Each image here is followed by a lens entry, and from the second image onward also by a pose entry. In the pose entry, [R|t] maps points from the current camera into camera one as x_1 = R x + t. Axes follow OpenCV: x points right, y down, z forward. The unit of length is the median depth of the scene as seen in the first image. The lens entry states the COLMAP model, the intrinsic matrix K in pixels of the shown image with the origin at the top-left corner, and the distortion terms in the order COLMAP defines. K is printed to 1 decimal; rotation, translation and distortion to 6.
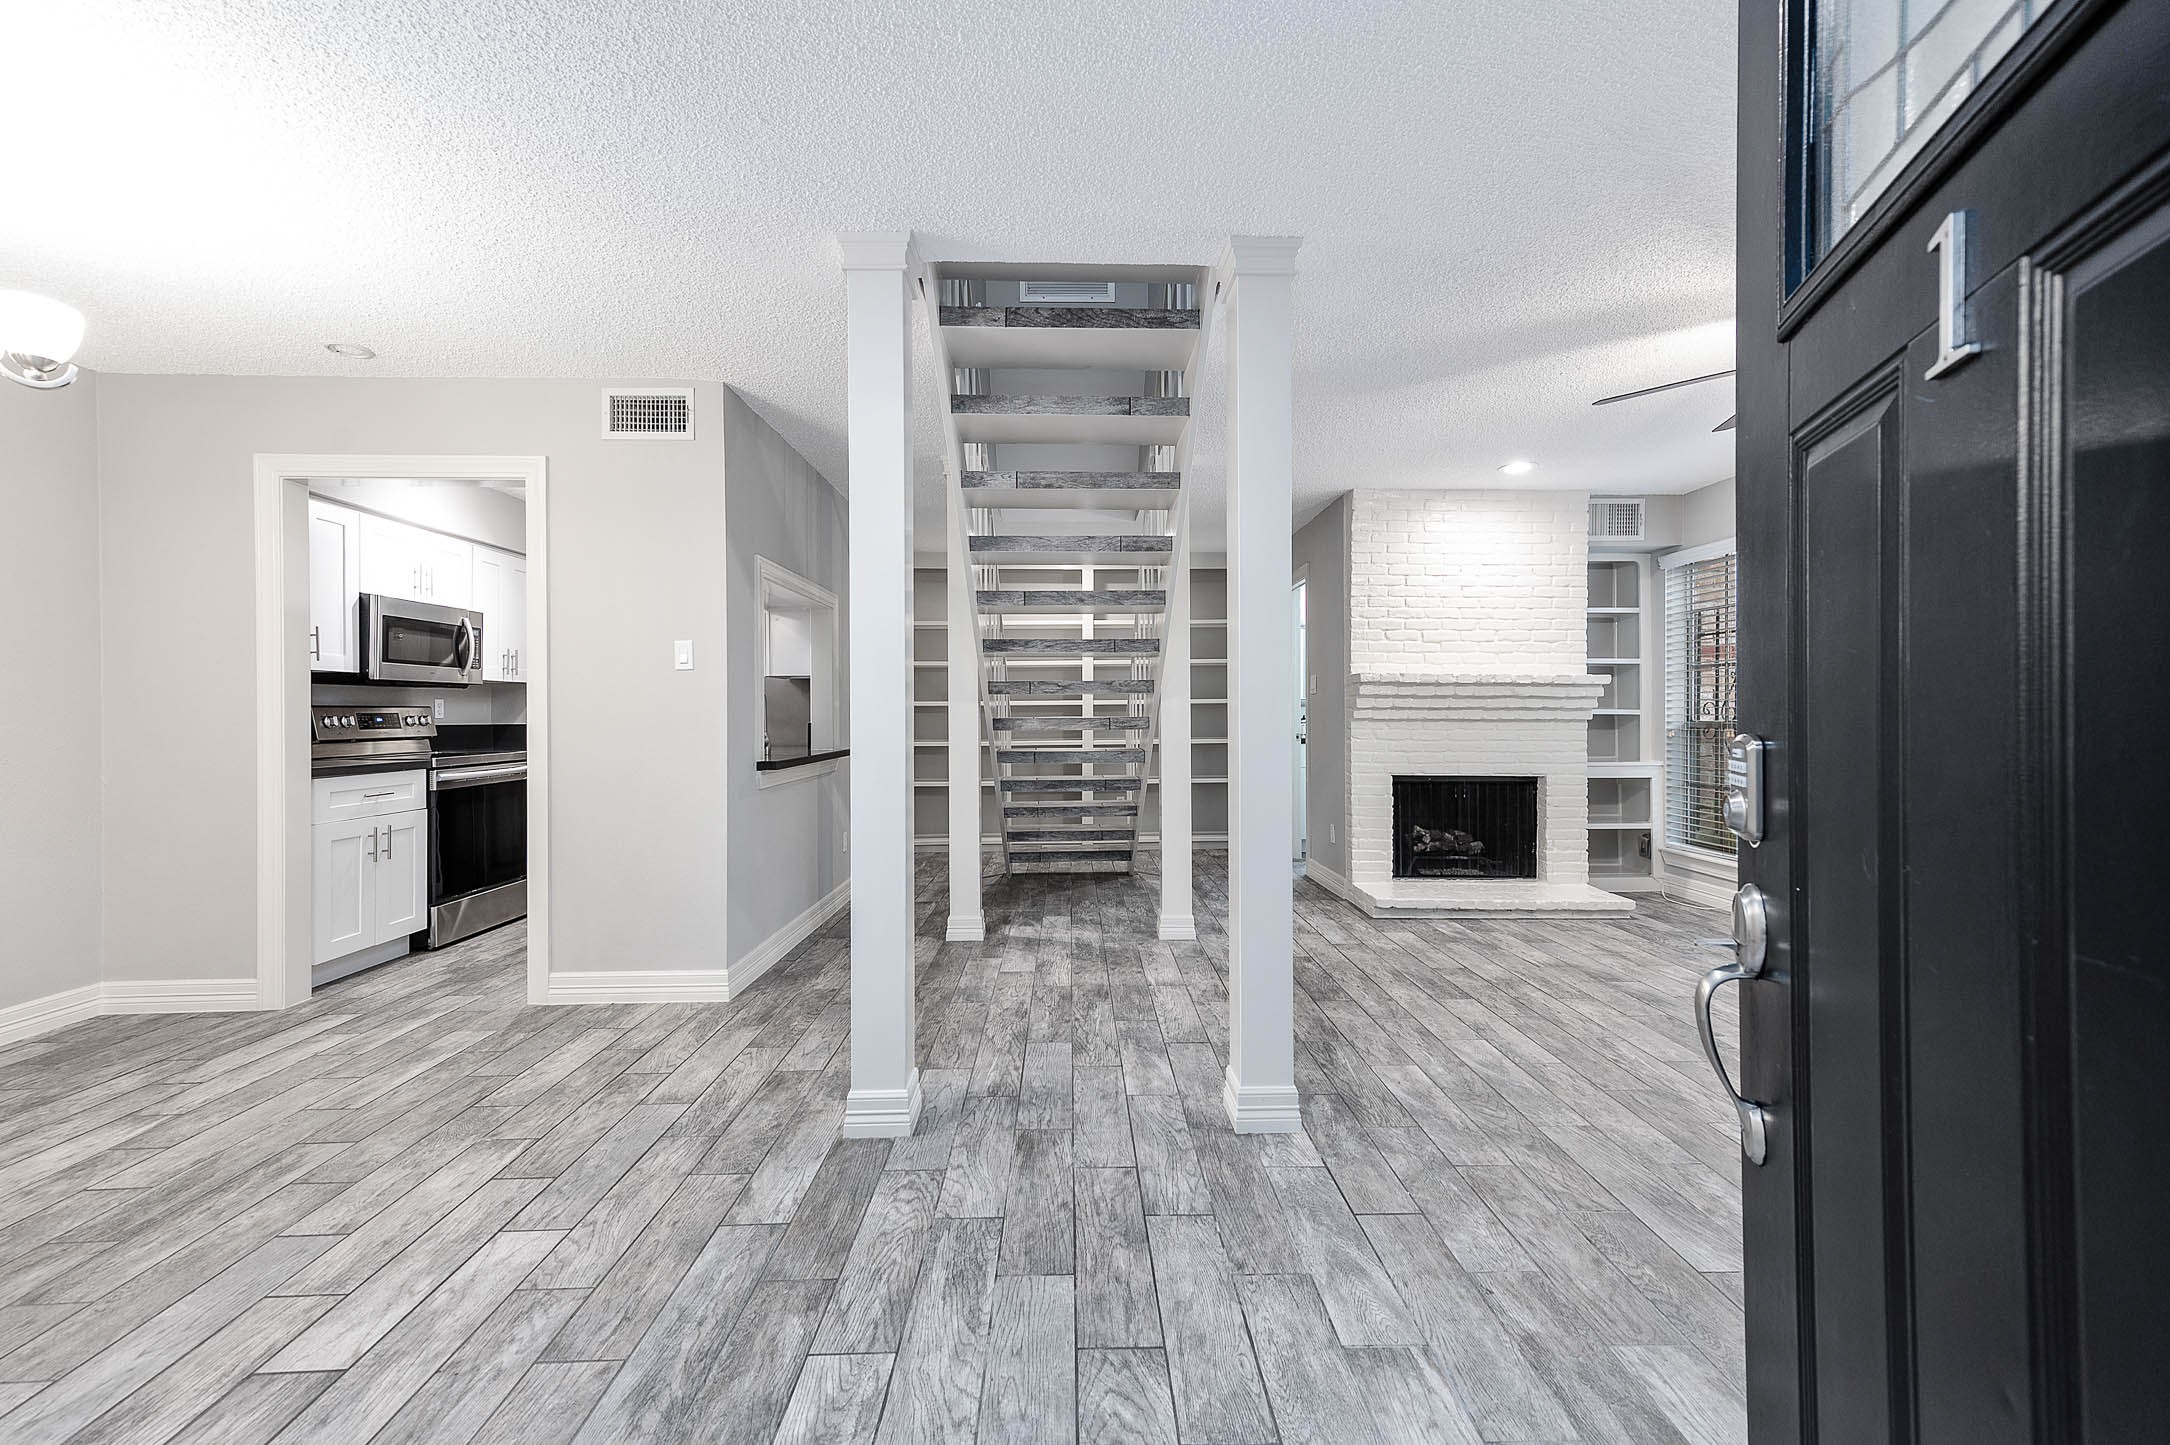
lens RADIAL K [[869.0, 0, 1089.5], [0, 869.0, 710.4], [0, 0, 1]] dist [0.001655, 0.004067]
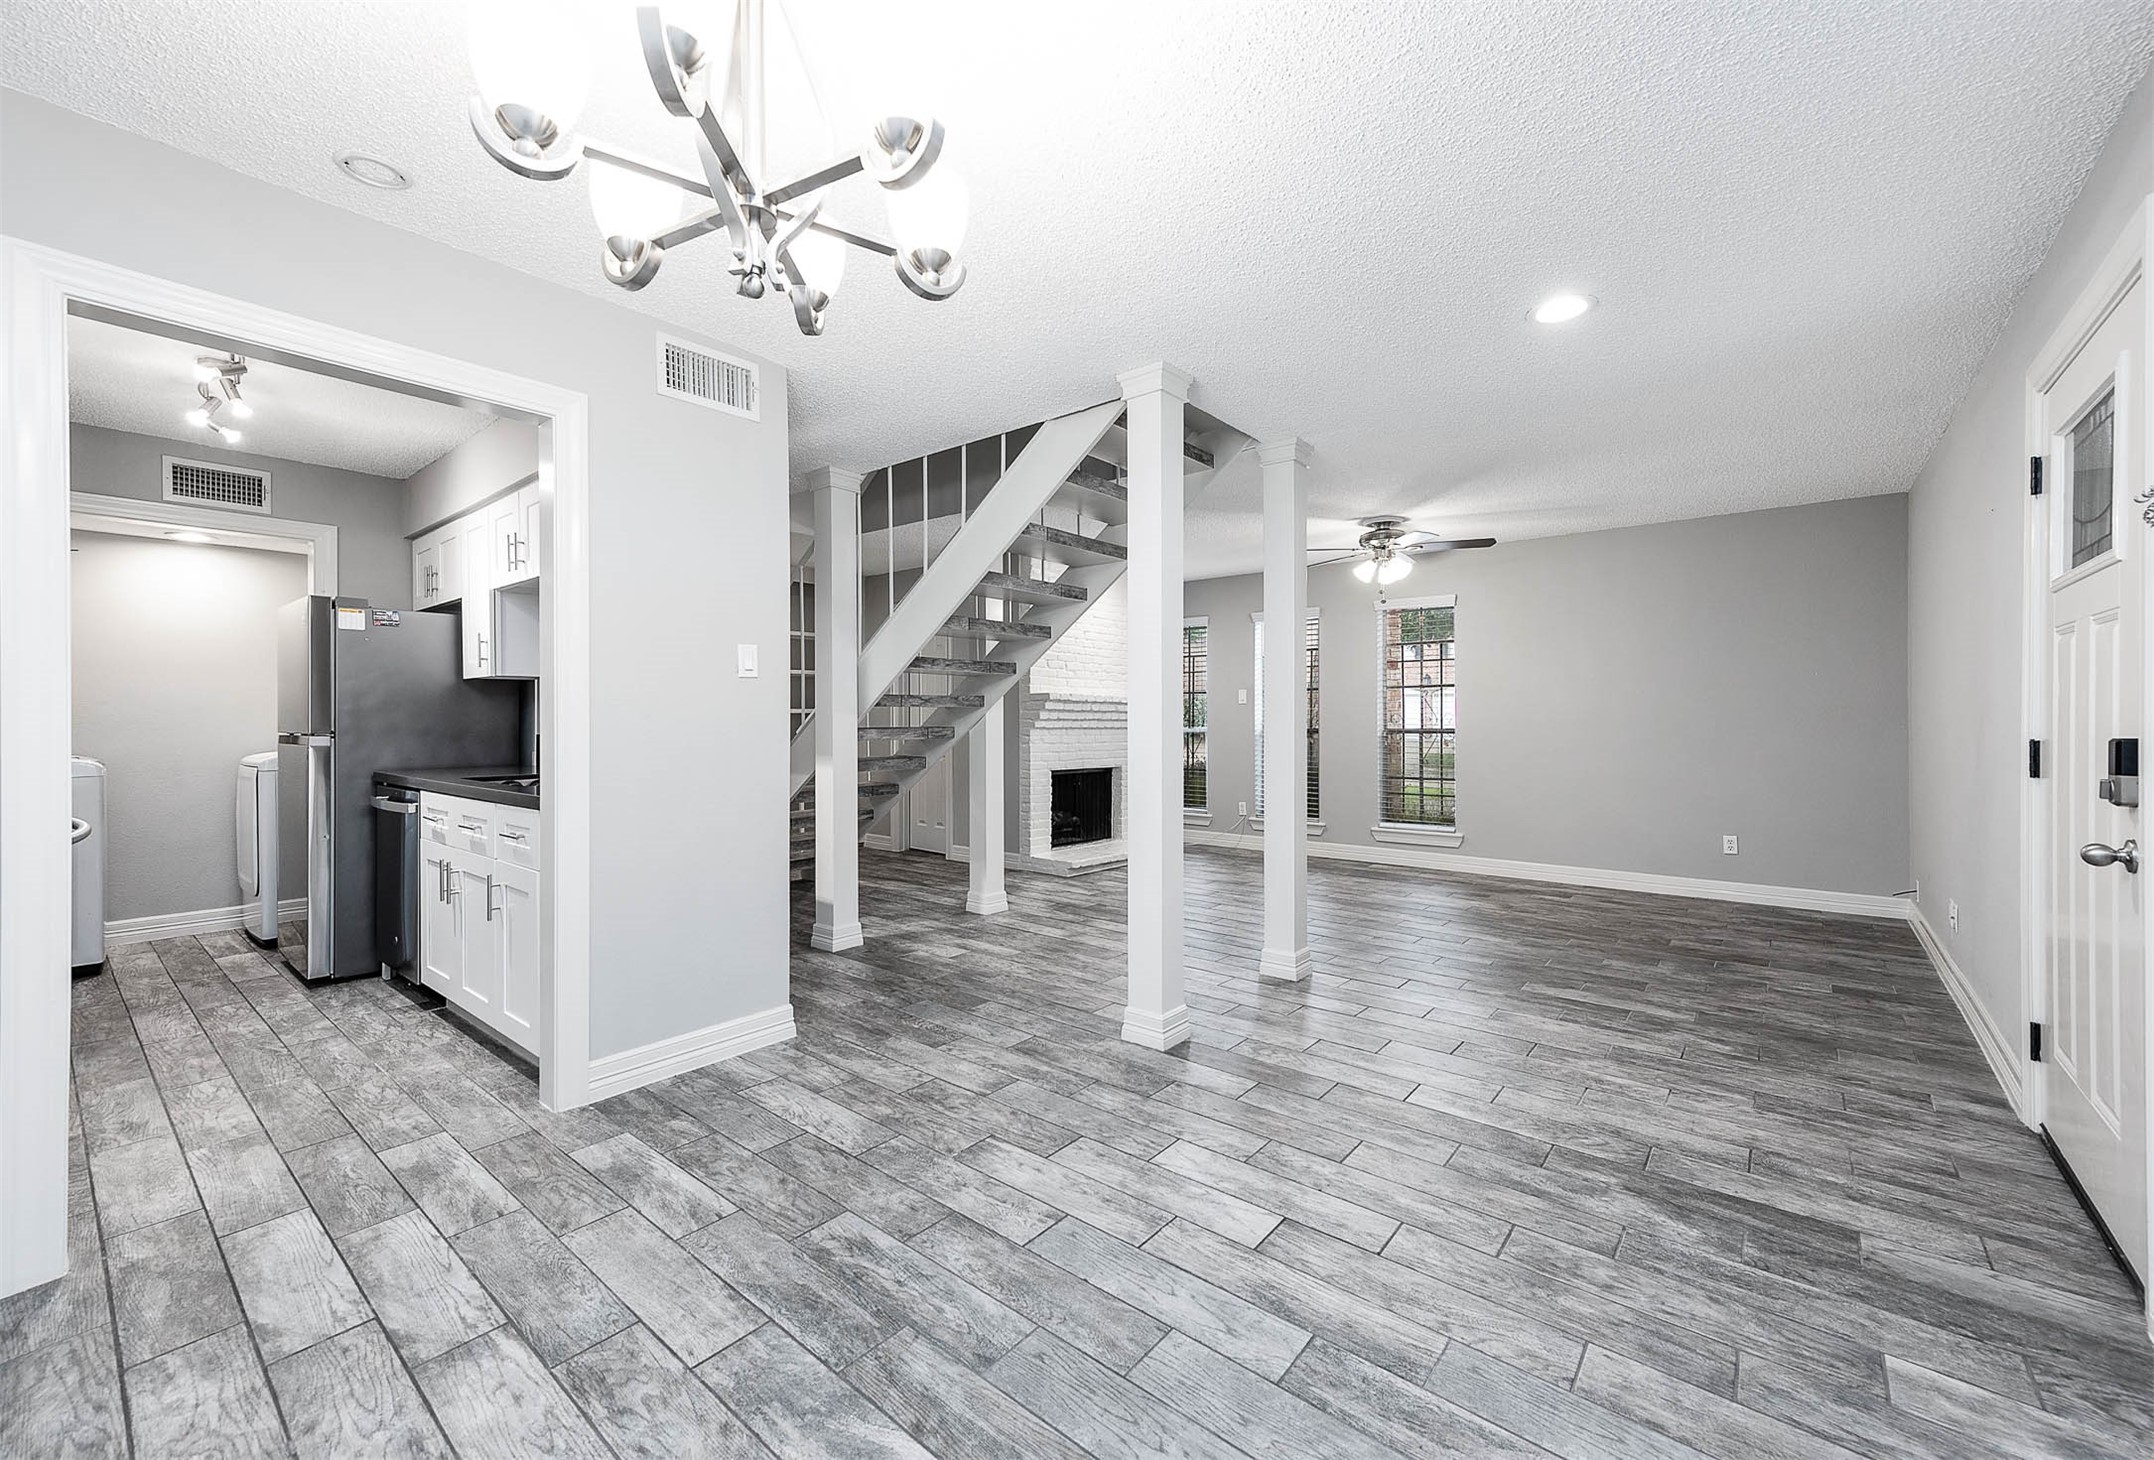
lens RADIAL K [[872.0, 0, 1079.8], [0, 872.0, 701.3], [0, 0, 1]] dist [0.009306, 0.000297]
pose [[0.651643, 0.017576, 0.758322, -0.956026], [-0.003588, 0.999792, -0.020089, -0.004965], [-0.758517, 0.010370, 0.651570, 0.163798]]
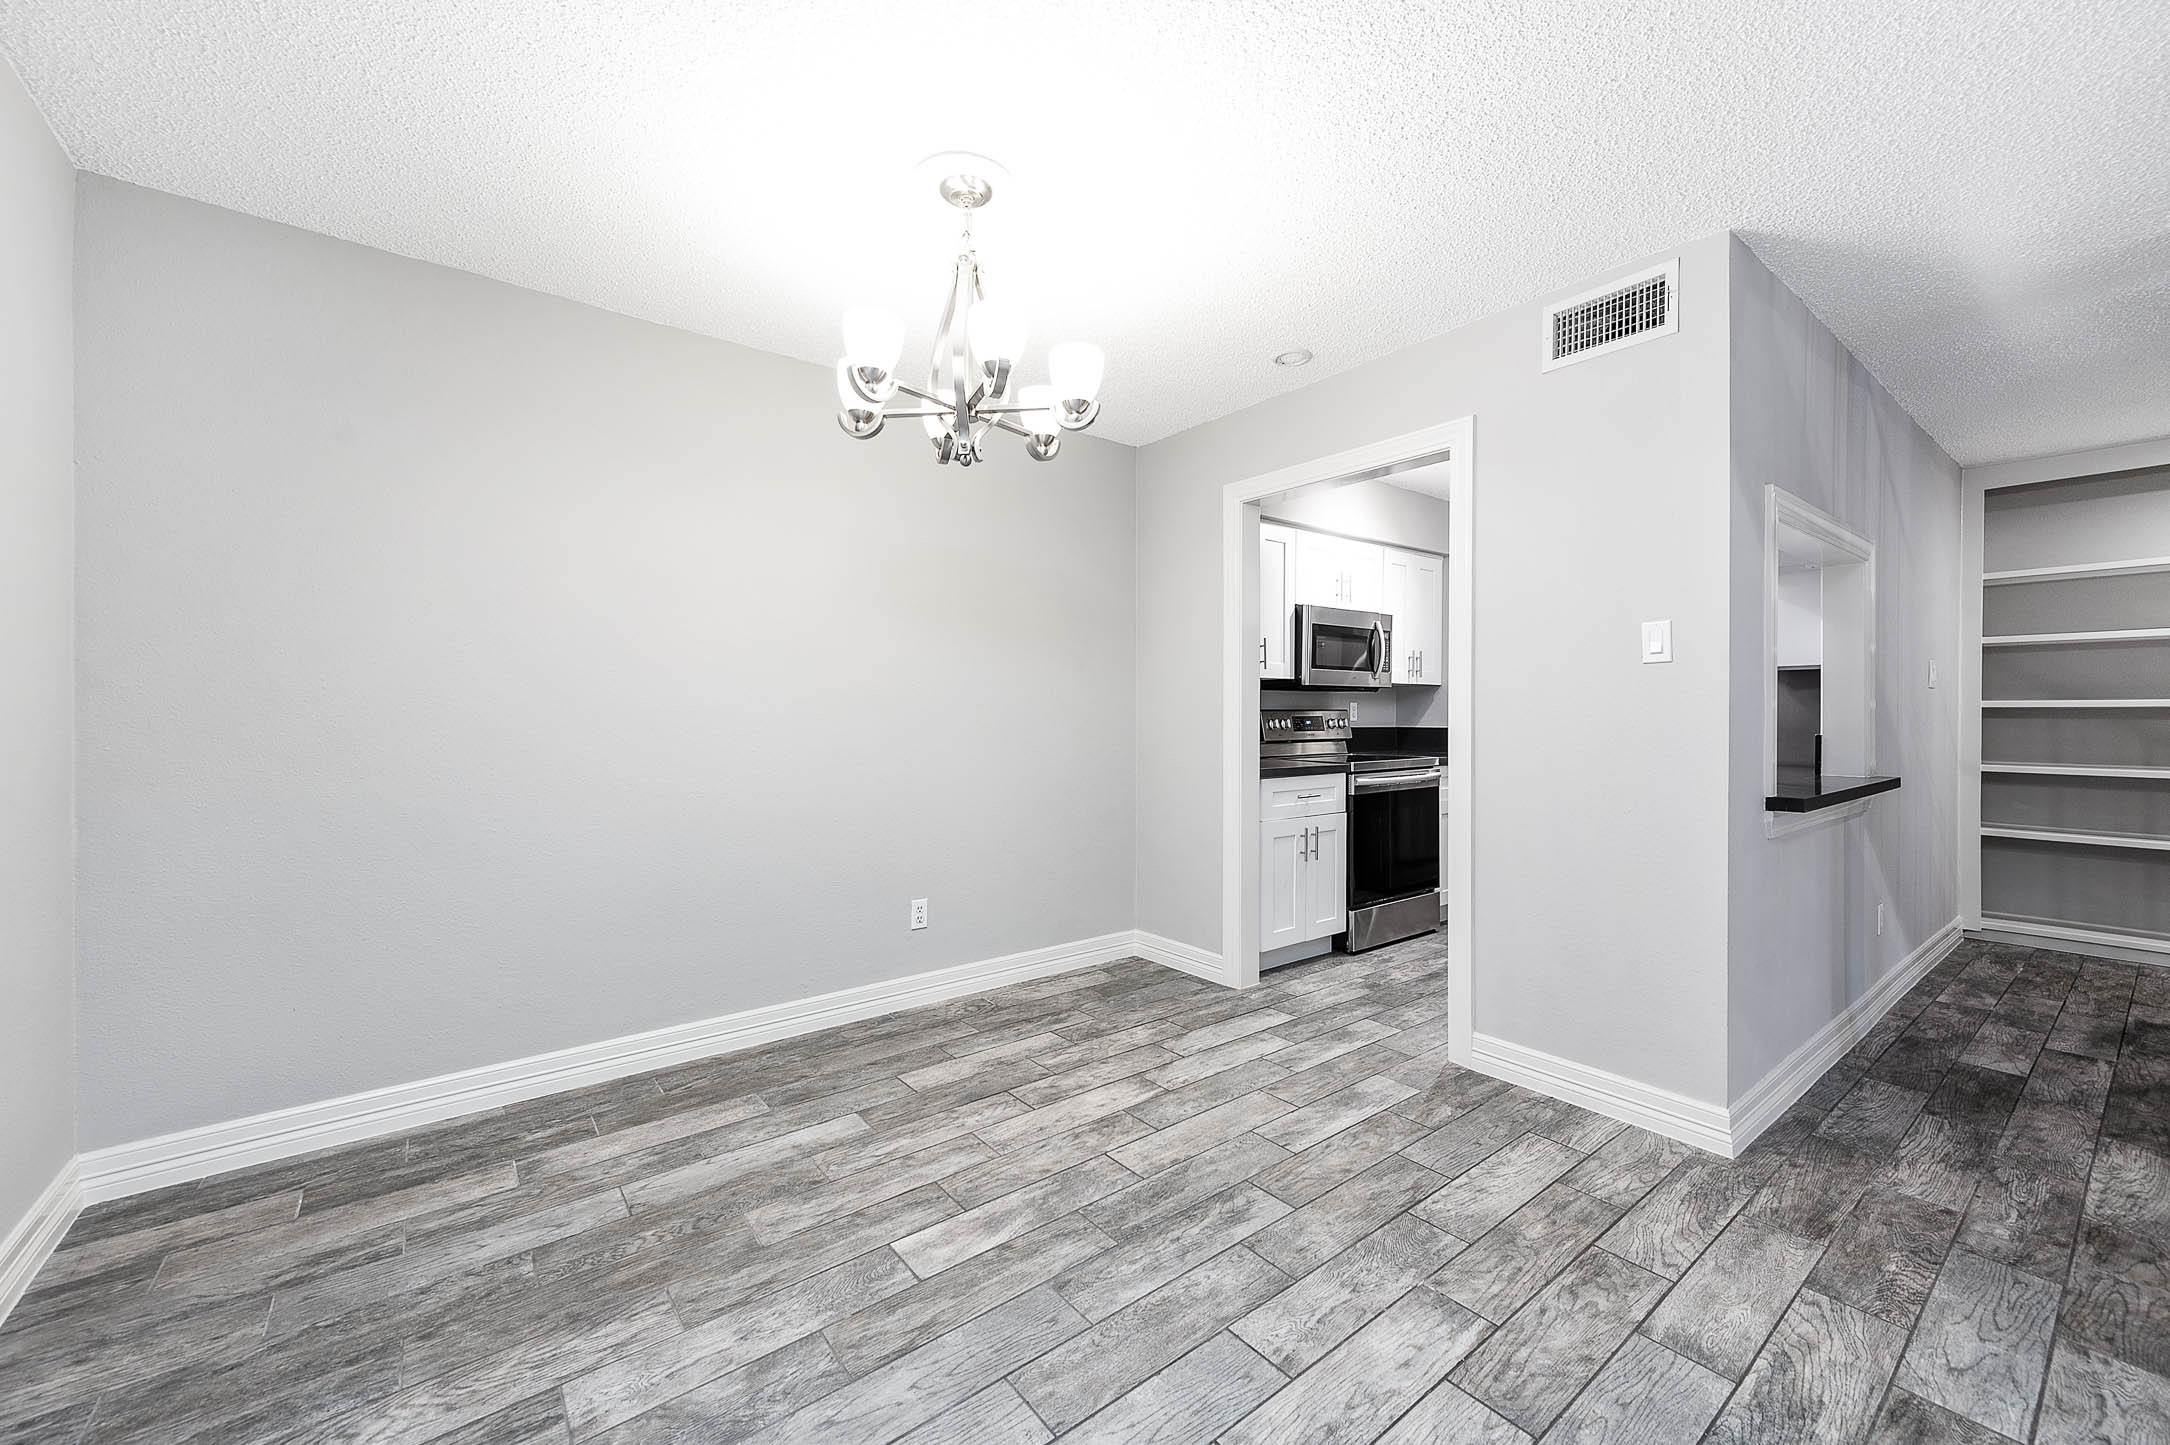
lens RADIAL K [[844.4, 0, 1085.0], [0, 844.4, 722.5], [0, 0, 1]] dist [0.001347, 0.003826]
pose [[0.593685, 0.015405, -0.804550, -0.197362], [-0.001502, 0.999836, 0.018037, -0.010582], [0.804696, -0.009500, 0.593611, 0.225025]]
